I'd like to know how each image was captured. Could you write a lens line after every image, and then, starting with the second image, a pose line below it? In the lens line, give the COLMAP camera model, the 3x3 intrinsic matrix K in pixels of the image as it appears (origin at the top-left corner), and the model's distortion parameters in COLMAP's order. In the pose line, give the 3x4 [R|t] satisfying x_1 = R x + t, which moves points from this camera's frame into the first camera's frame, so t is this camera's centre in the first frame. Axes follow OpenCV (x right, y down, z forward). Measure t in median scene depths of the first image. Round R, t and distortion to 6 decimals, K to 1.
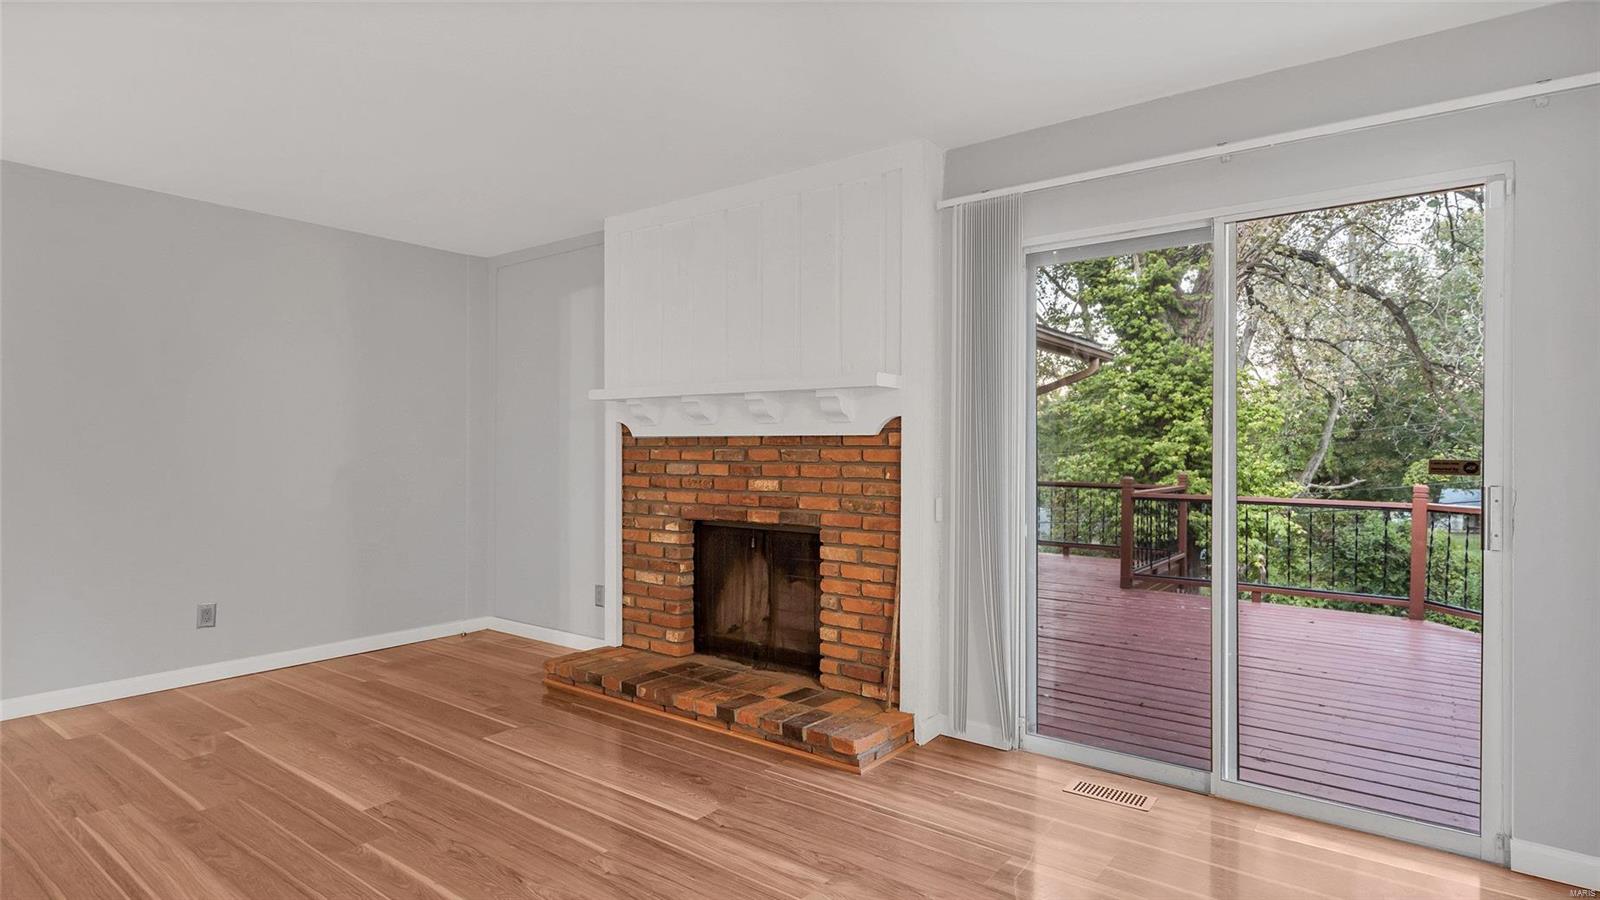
lens RADIAL K [[855.5, 0, 802.2], [0, 855.5, 445.4], [0, 0, 1]] dist [0.009739, 0.001254]
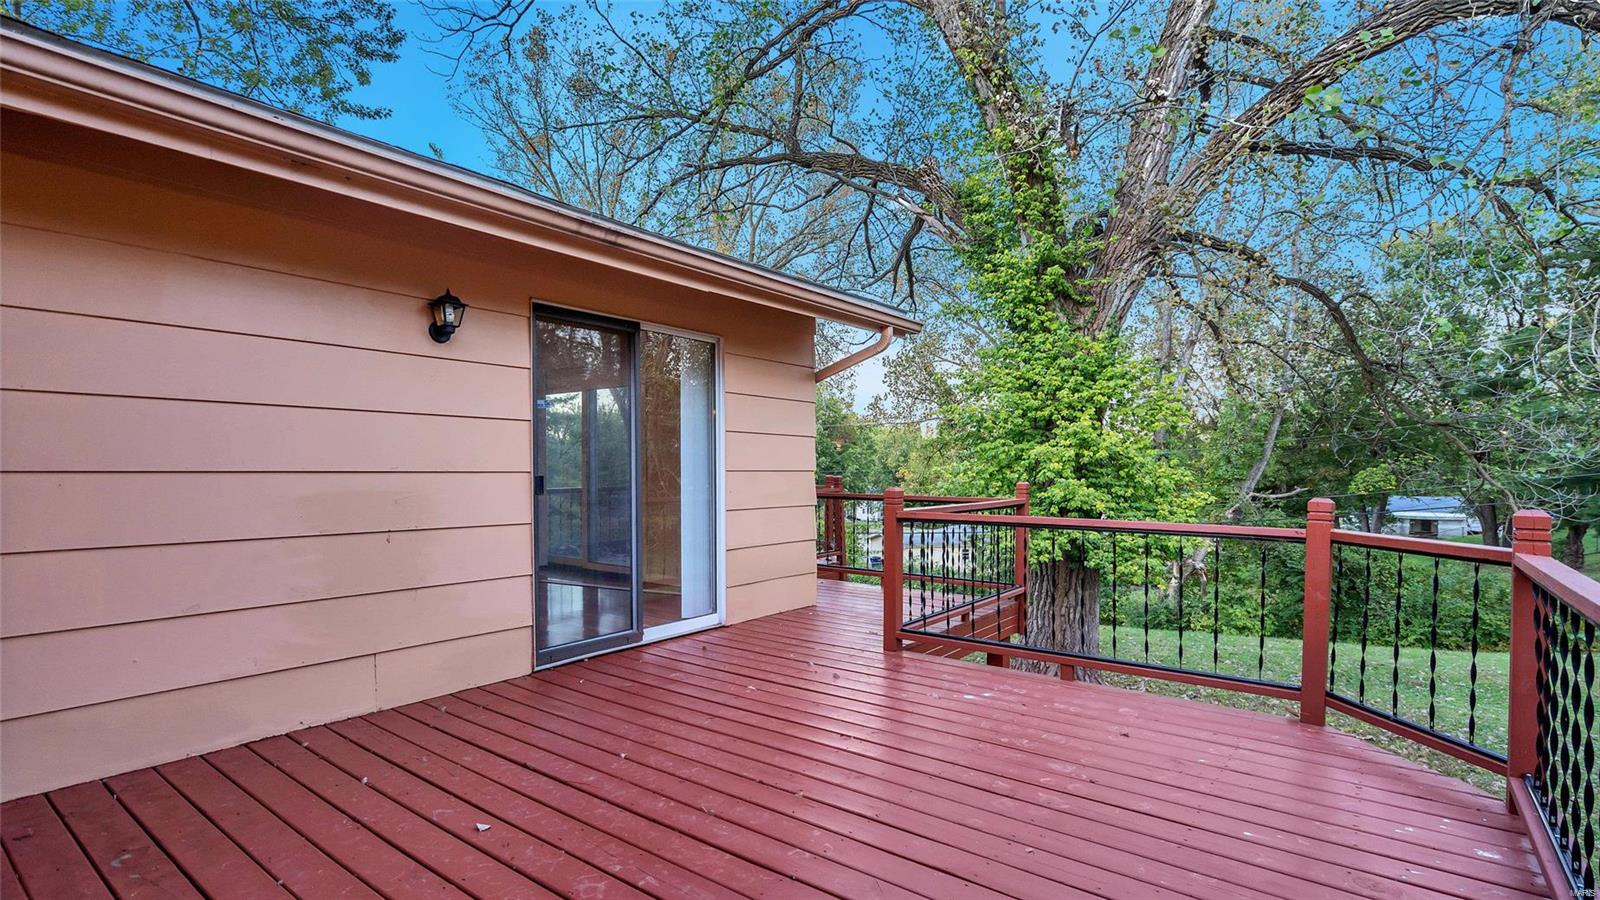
lens RADIAL K [[762.5, 0, 770.2], [0, 762.5, 466.4], [0, 0, 1]] dist [-0.000984, 0.002292]
pose [[0.999014, -0.005564, -0.044044, 0.165679], [0.005925, 0.999950, 0.008078, 0.007548], [0.043997, -0.008331, 0.998997, 0.208345]]
